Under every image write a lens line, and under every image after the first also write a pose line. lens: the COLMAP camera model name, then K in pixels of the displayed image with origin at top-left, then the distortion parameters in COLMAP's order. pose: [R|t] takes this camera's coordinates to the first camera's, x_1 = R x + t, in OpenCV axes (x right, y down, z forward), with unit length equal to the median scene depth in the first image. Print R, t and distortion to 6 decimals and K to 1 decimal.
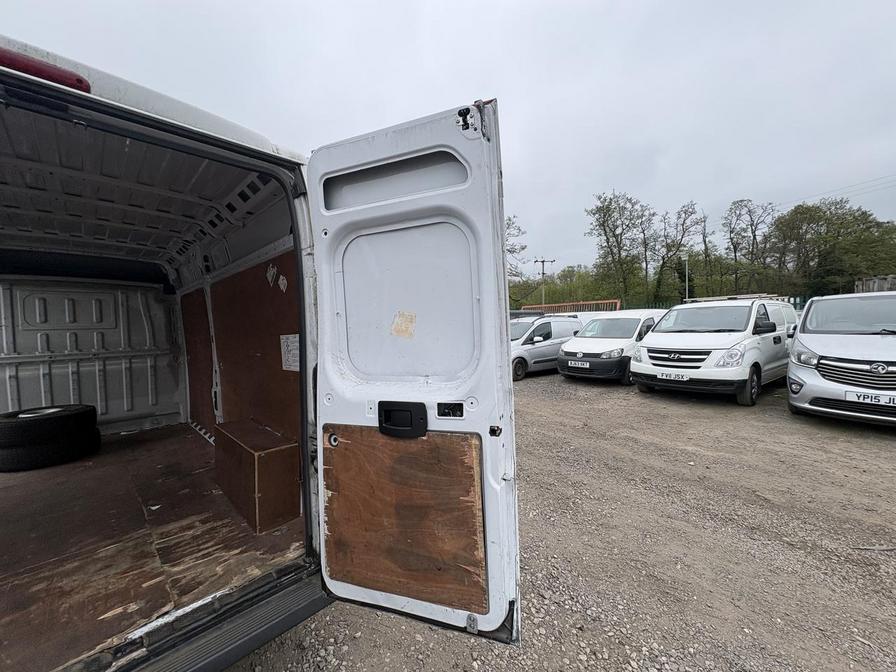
lens RADIAL K [[356.1, 0, 450.4], [0, 356.1, 335.6], [0, 0, 1]] dist [-0.001405, 0.000220]
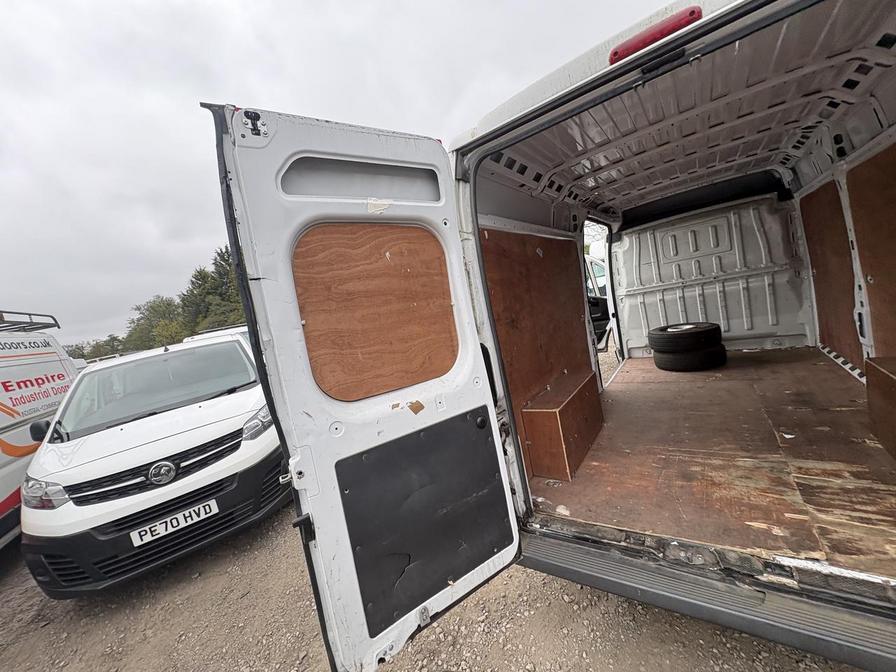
lens RADIAL K [[356.3, 0, 445.9], [0, 356.3, 336.0], [0, 0, 1]] dist [-0.001911, 0.000274]
pose [[0.150198, 0.078539, -0.985531, -0.068033], [0.160490, 0.981681, 0.102691, -0.031577], [0.975543, -0.173592, 0.134842, 0.032764]]
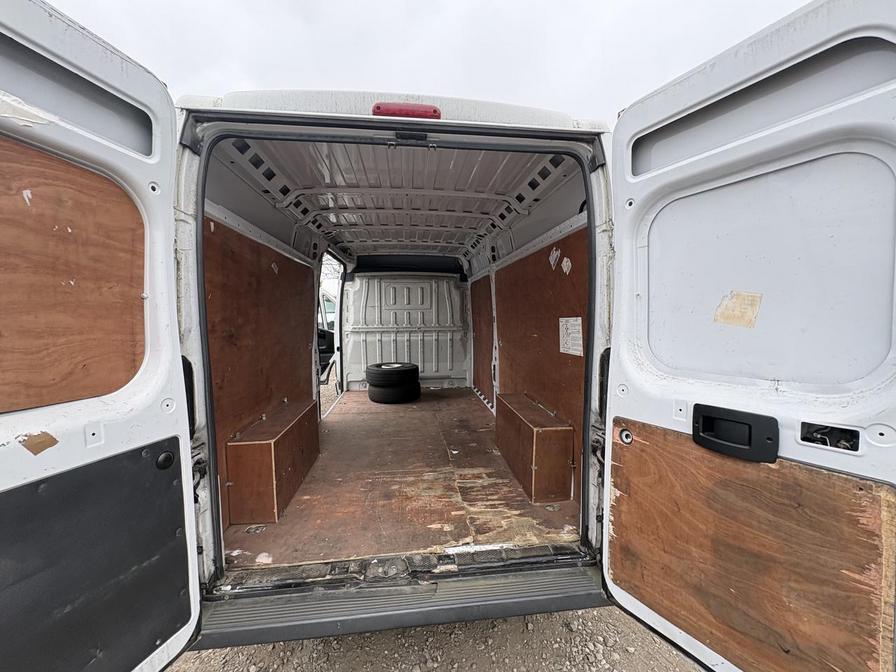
lens RADIAL K [[356.1, 0, 450.4], [0, 356.1, 335.6], [0, 0, 1]] dist [-0.001405, 0.000220]
pose [[0.779350, 0.060207, -0.623689, -0.108351], [-0.032015, 0.997899, 0.056325, 0.002440], [0.625770, -0.023930, 0.779641, 0.023705]]
